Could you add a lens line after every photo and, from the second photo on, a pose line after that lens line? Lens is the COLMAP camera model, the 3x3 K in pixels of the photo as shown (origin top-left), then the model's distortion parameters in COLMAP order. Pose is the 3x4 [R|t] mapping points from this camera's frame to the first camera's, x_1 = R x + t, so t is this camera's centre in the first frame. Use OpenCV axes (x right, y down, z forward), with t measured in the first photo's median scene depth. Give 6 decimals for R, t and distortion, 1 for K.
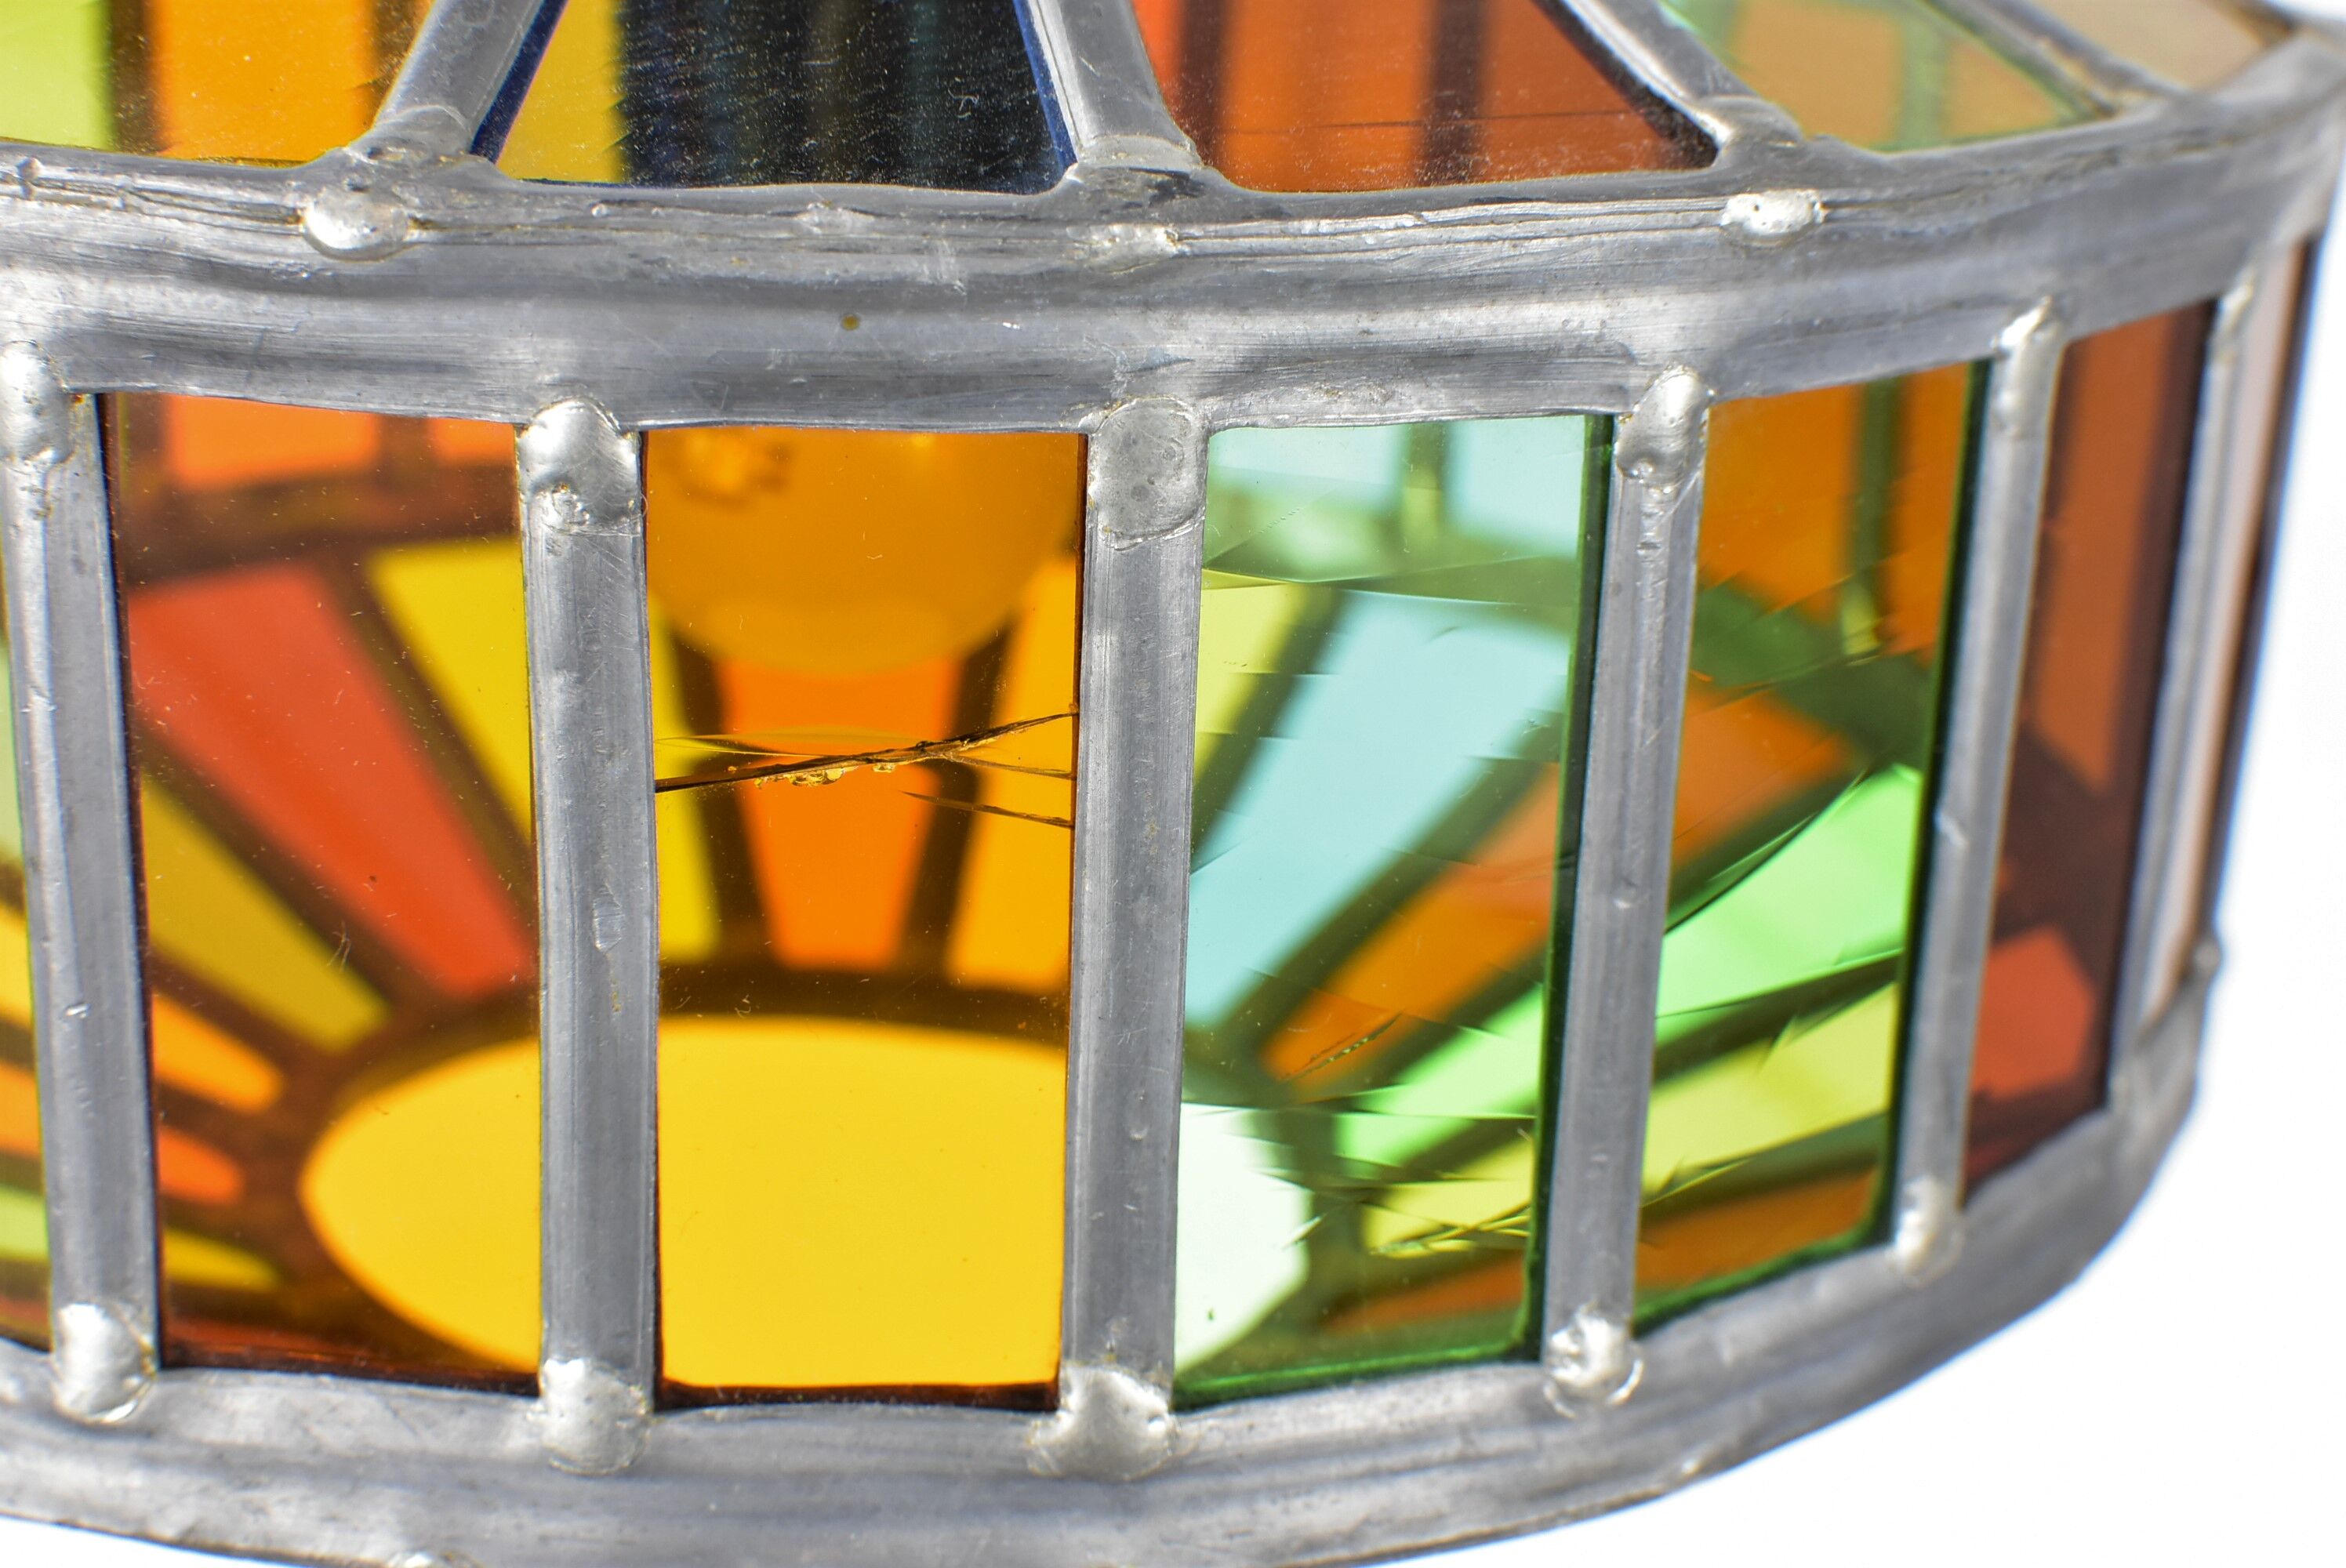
lens RADIAL K [[3809.7, 0, 1173.5], [0, 3809.7, 783.9], [0, 0, 1]] dist [-0.025901, 0.000000]
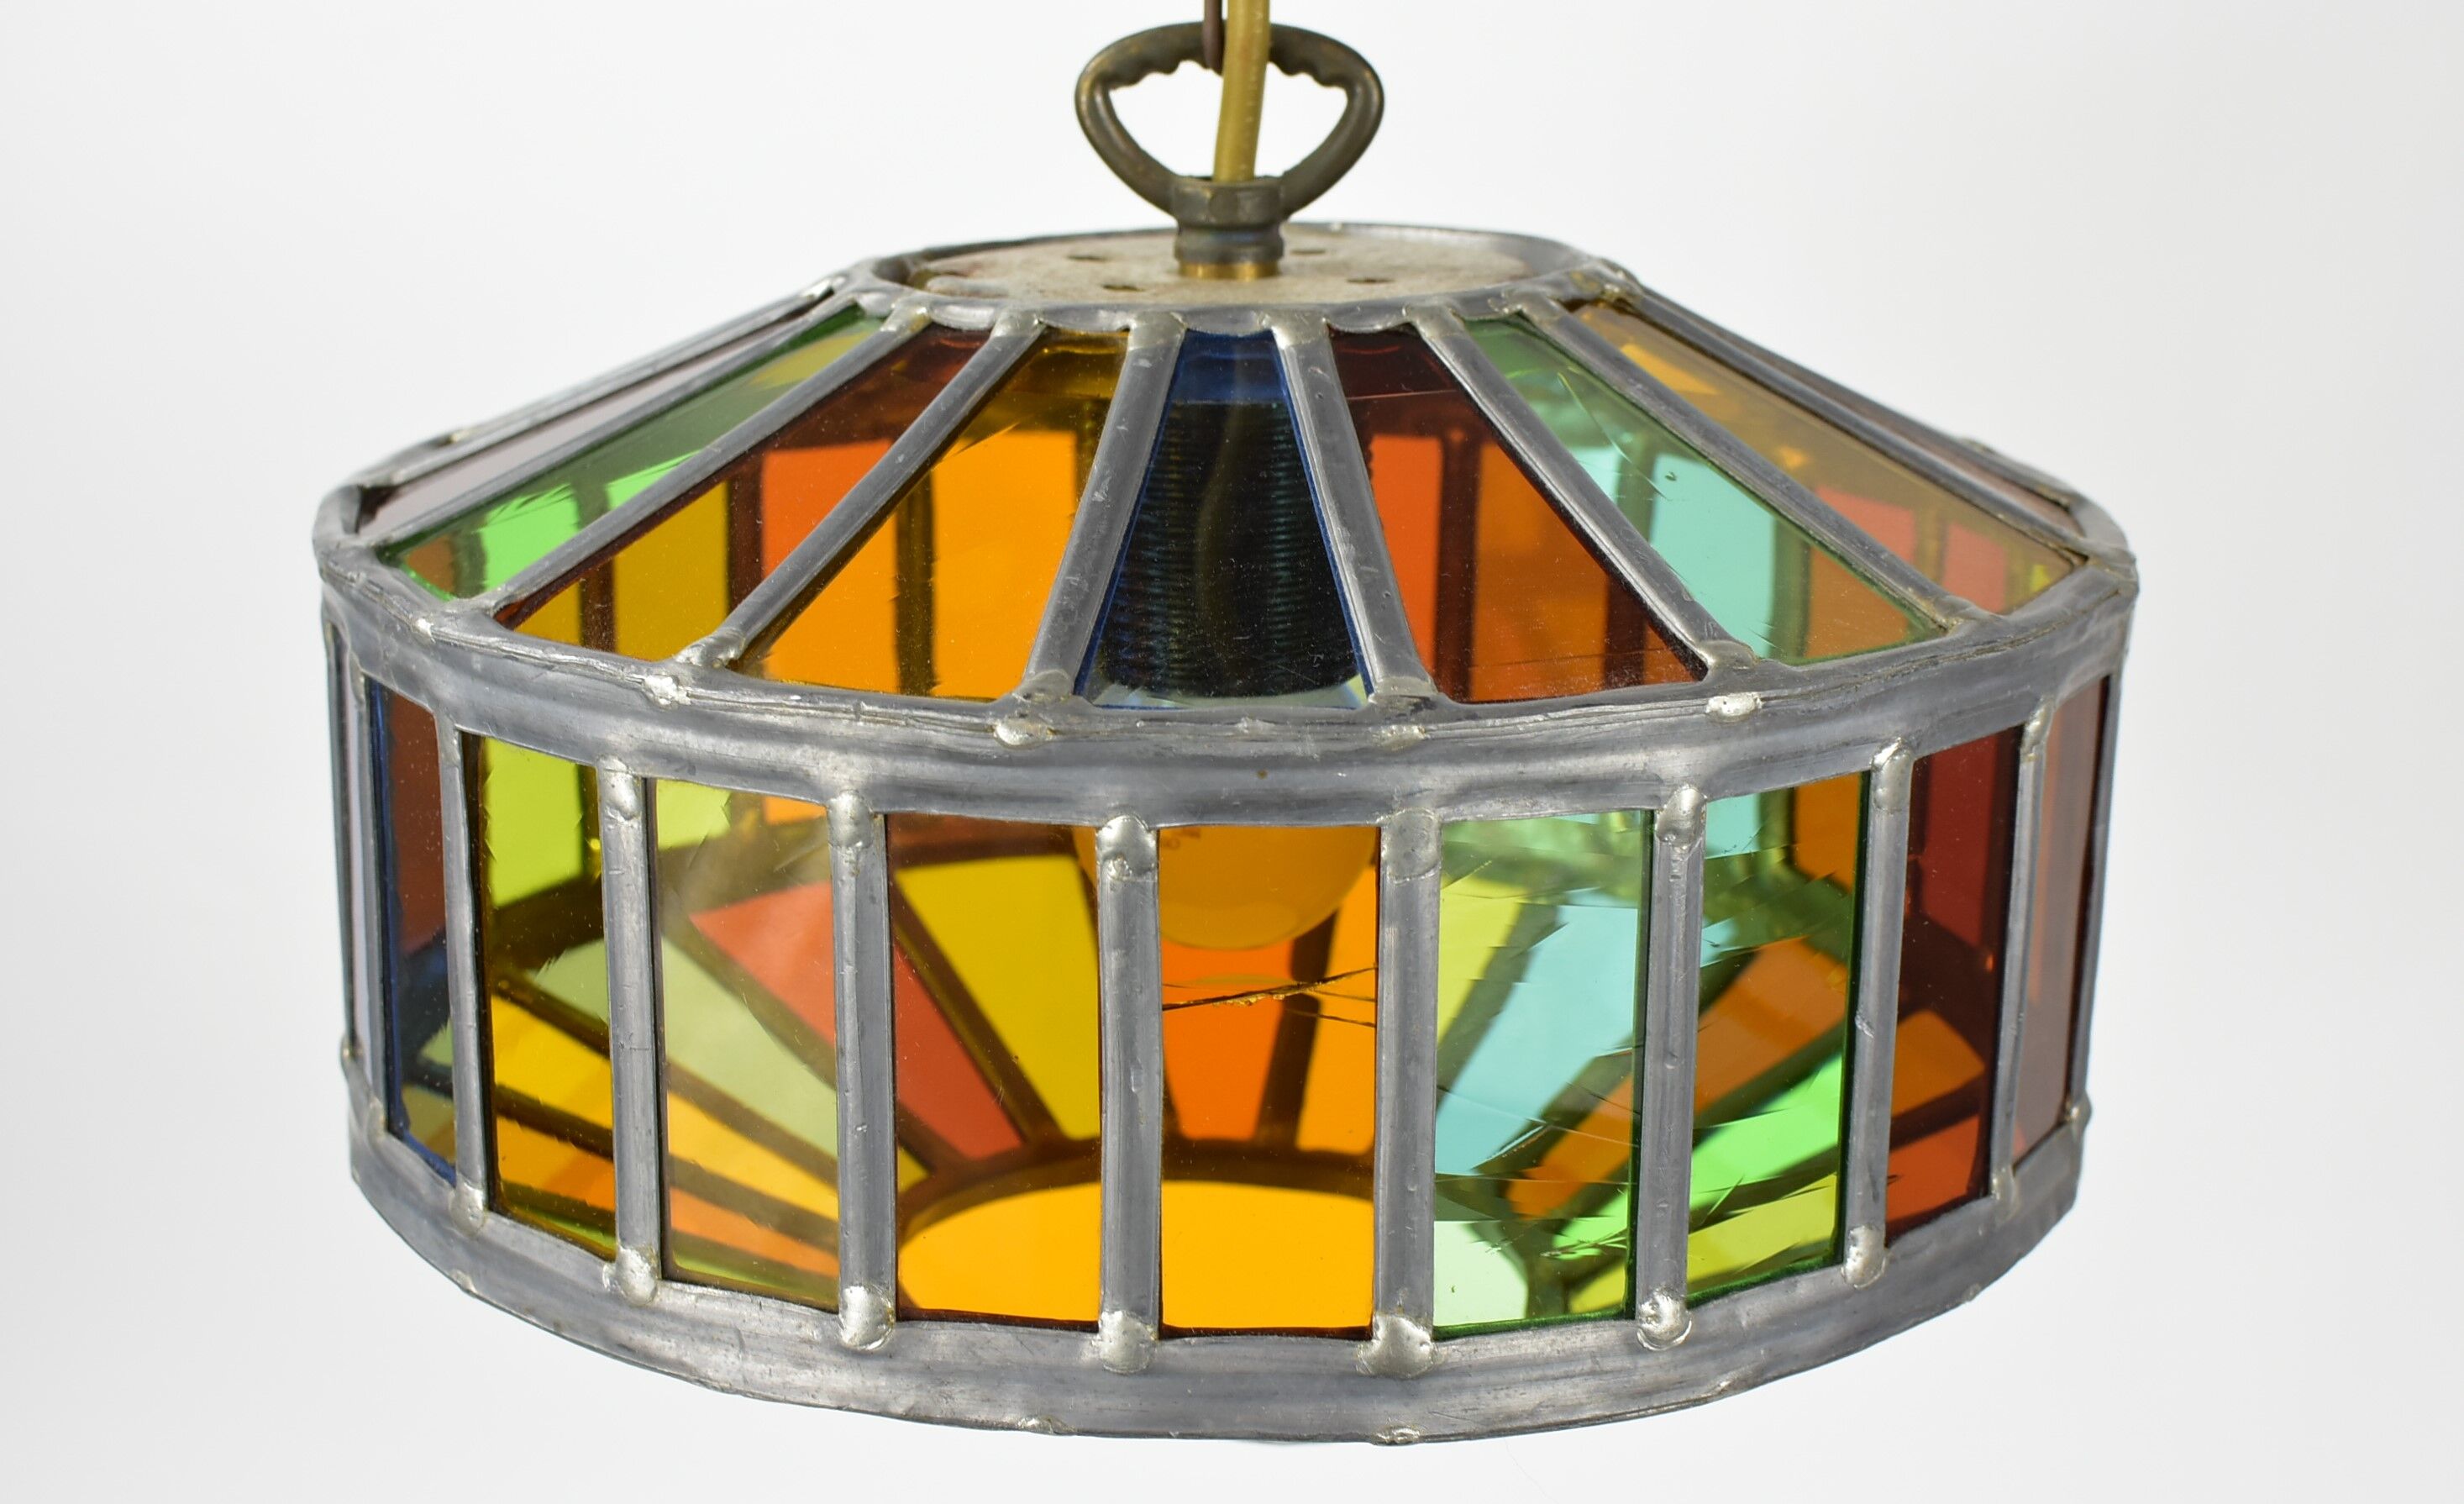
lens RADIAL K [[3827.7, 0, 1247.2], [0, 3827.7, 836.2], [0, 0, 1]] dist [0.145316, 0.000000]
pose [[0.998157, -0.013775, -0.059099, 0.023740], [0.010566, 0.998470, -0.054269, 0.018849], [0.059757, 0.053544, 0.996776, -0.911192]]
